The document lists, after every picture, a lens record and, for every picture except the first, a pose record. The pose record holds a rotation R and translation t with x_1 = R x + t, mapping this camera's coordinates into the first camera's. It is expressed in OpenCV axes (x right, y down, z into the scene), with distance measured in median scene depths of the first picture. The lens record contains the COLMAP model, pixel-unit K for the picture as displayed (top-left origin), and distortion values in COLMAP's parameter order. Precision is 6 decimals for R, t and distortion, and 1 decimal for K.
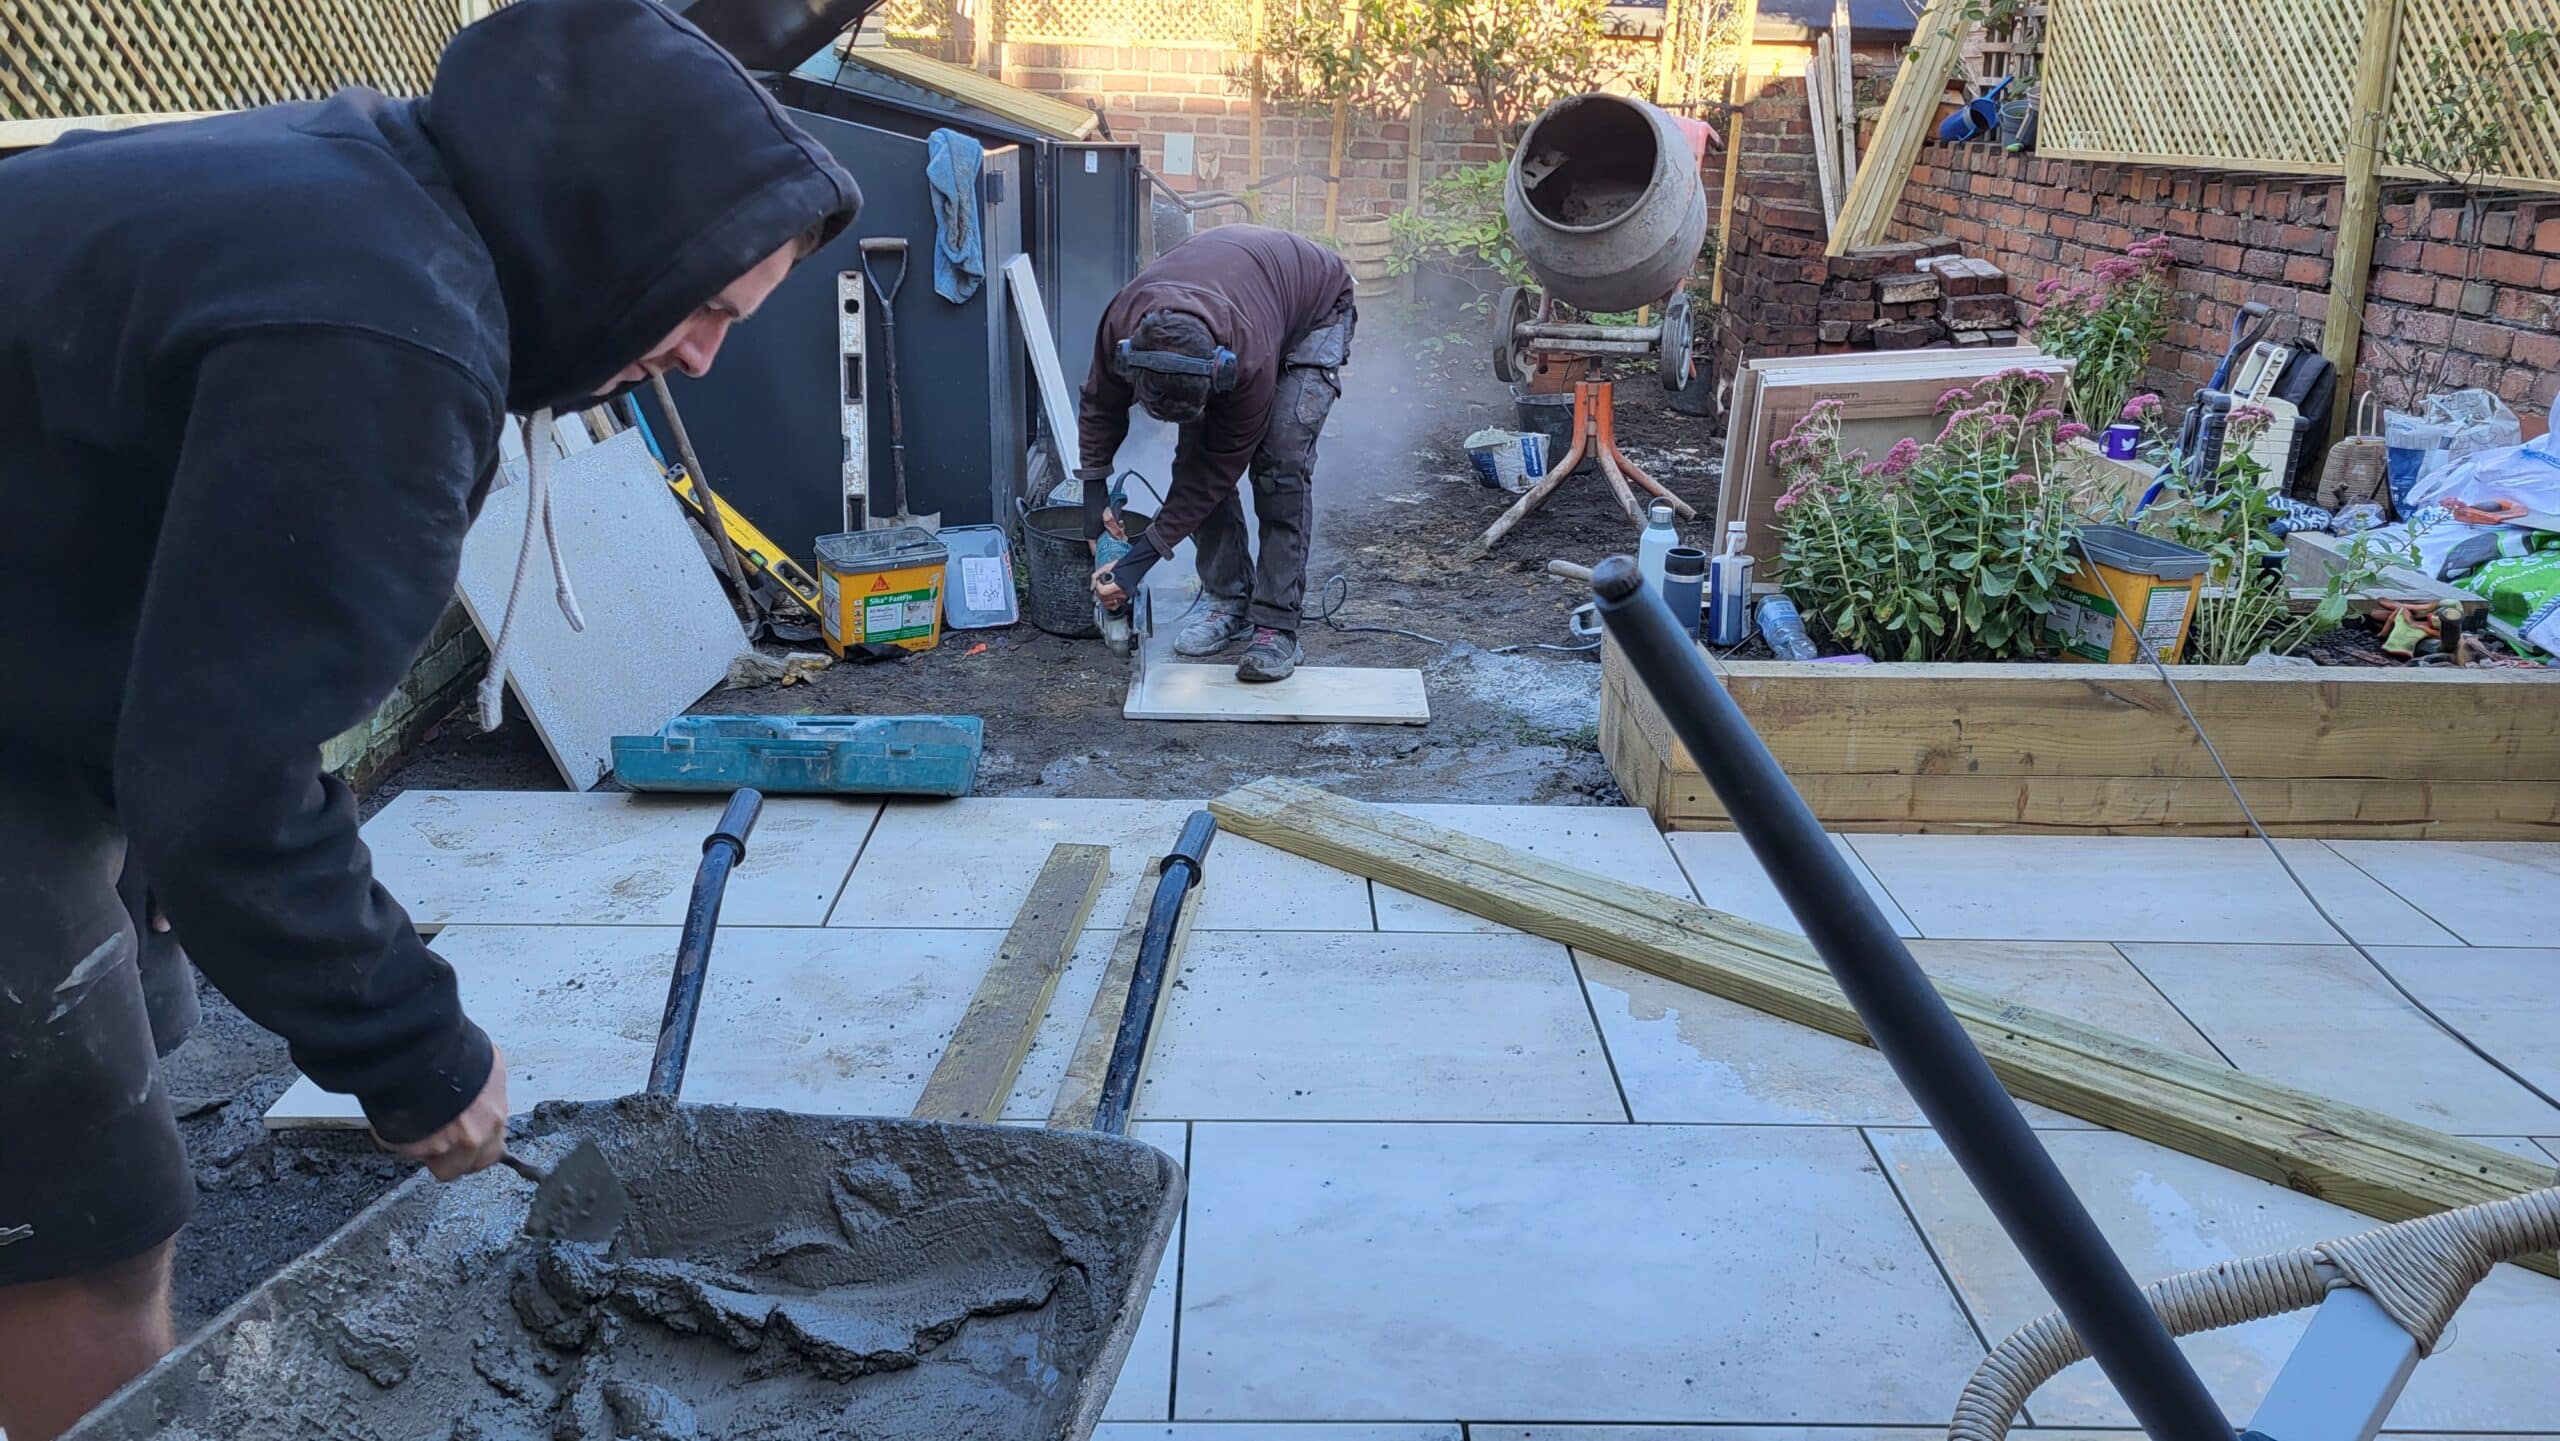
lens RADIAL K [[1922.8, 0, 1295.6], [0, 1922.8, 700.6], [0, 0, 1]] dist [0.067674, -0.052534]
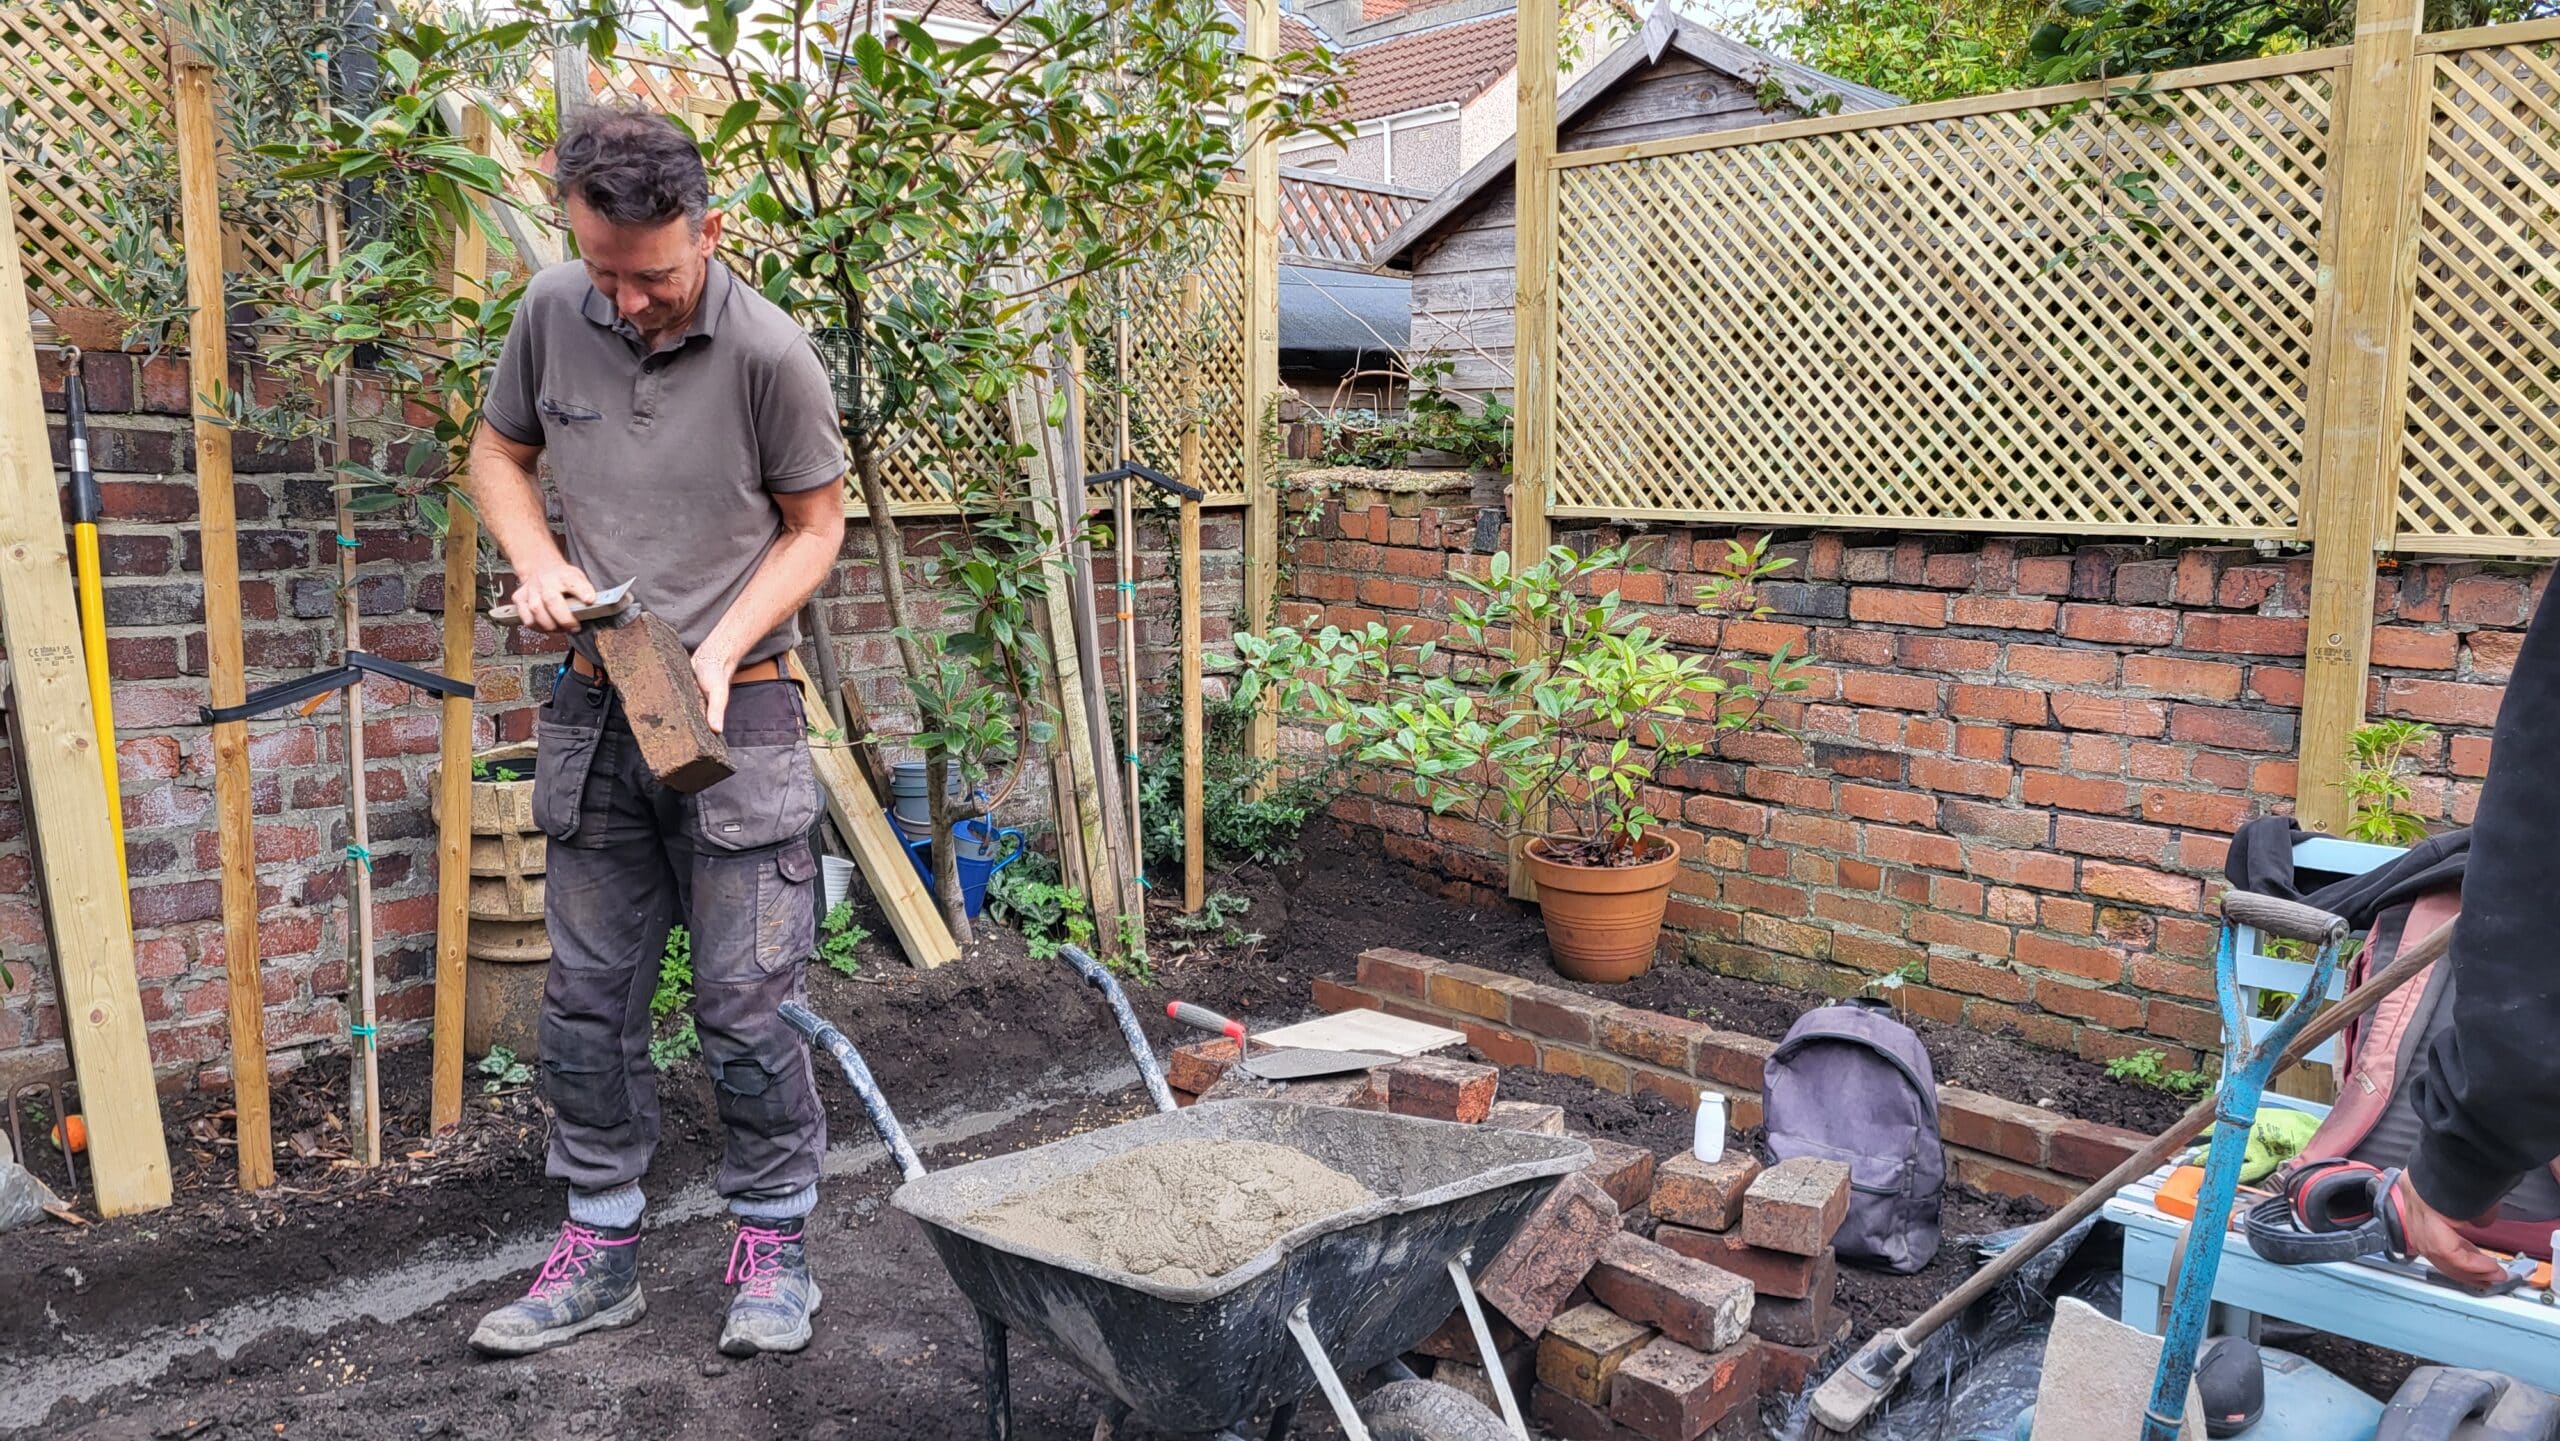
lens RADIAL K [[1922.8, 0, 1288.8], [0, 1922.8, 713.9], [0, 0, 1]] dist [0.067674, -0.052534]
pose [[0.742091, -0.104936, 0.662034, -0.180025], [0.215347, 0.972635, -0.087221, -0.326049], [-0.634765, 0.207293, 0.744381, 1.033737]]
